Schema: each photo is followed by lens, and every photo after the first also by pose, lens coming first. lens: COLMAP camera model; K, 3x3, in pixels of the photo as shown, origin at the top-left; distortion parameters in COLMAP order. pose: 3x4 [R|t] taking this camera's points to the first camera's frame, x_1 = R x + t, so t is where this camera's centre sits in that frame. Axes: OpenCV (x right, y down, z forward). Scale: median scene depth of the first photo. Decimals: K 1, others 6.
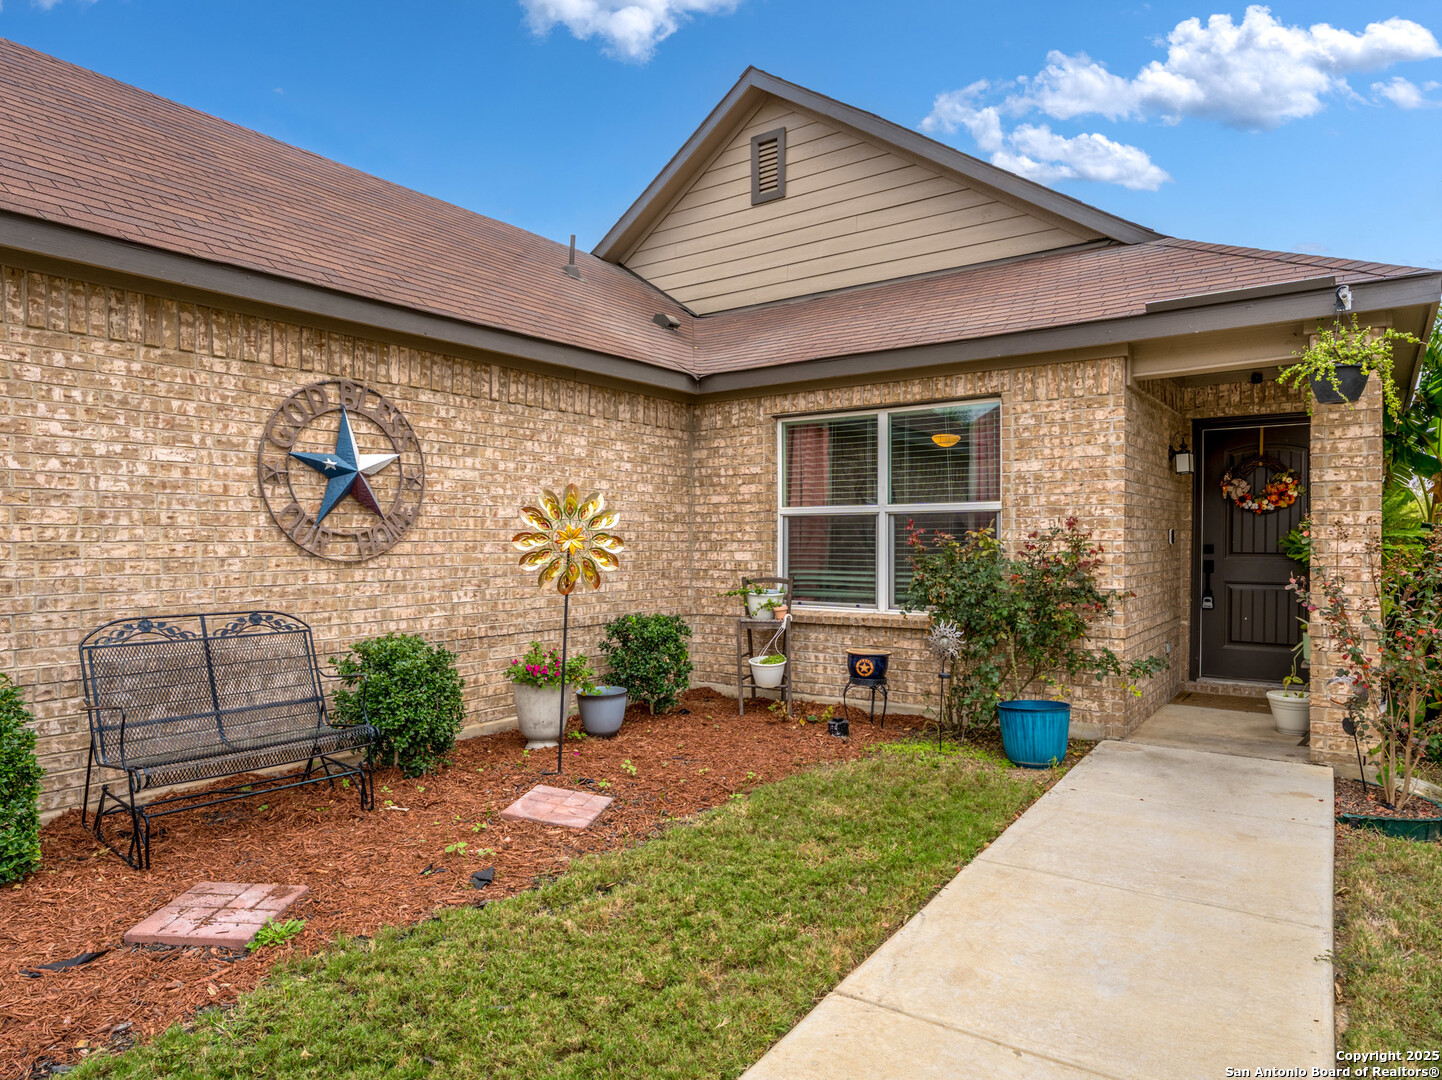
lens RADIAL K [[885.3, 0, 721.0], [0, 885.3, 540.0], [0, 0, 1]] dist [-0.020063, 0.000688]
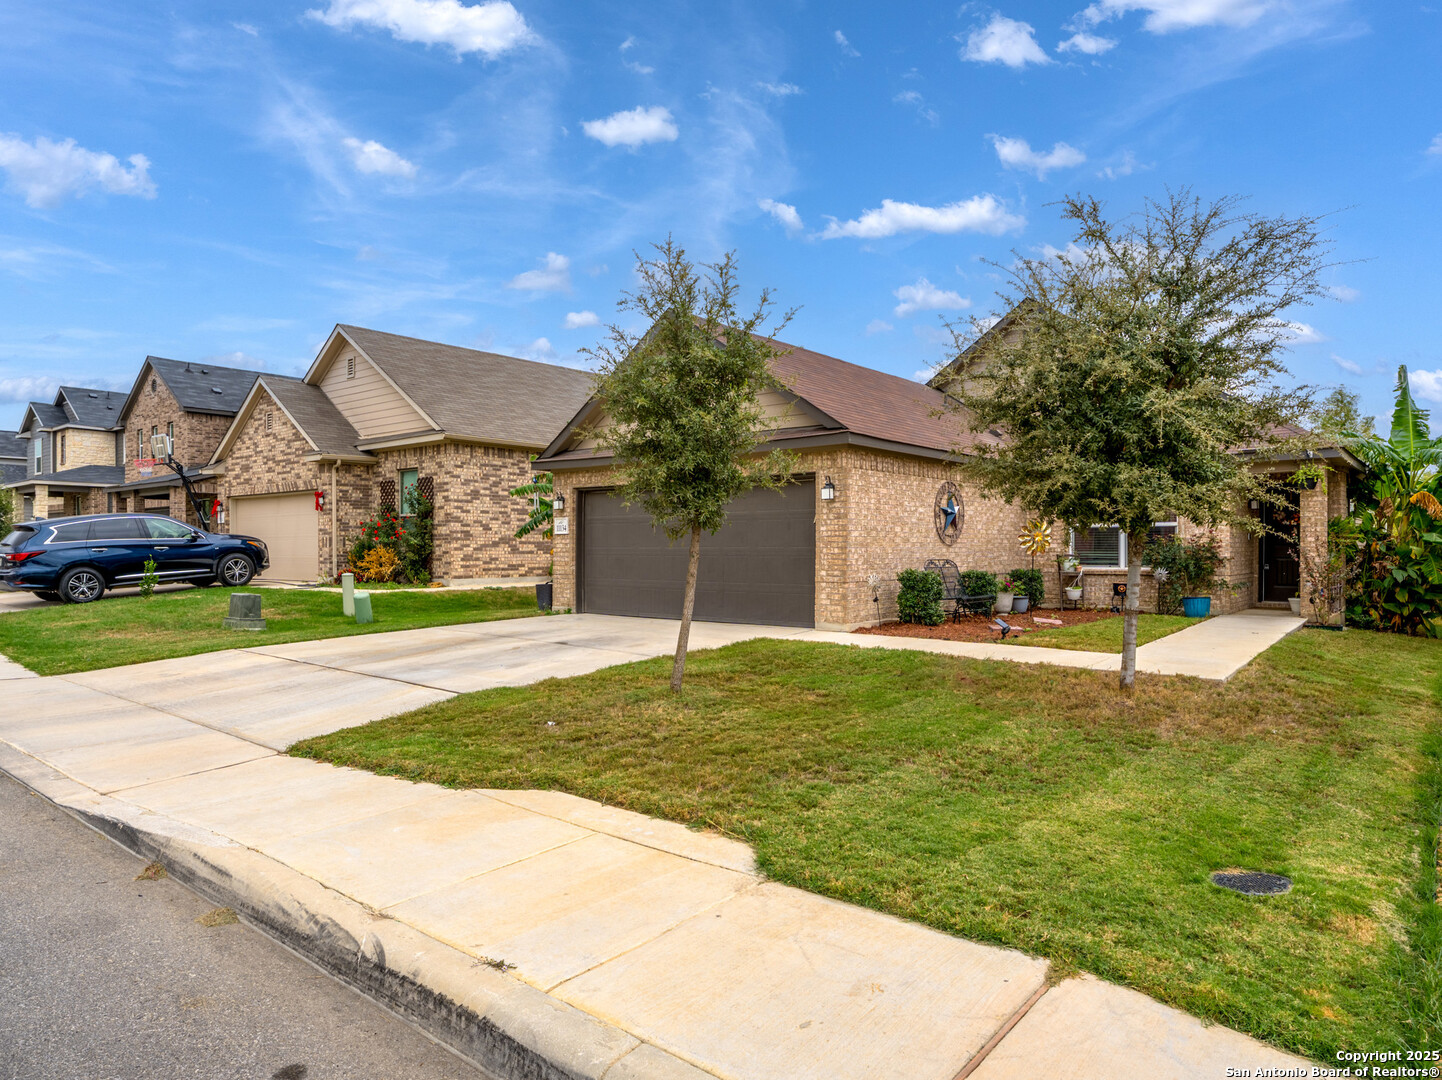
lens RADIAL K [[881.6, 0, 721.0], [0, 881.6, 540.0], [0, 0, 1]] dist [-0.023242, -0.000402]
pose [[0.996991, 0.000028, -0.077517, -0.791240], [-0.000505, 0.999981, -0.006131, 0.022451], [0.077515, 0.006152, 0.996972, -1.592842]]
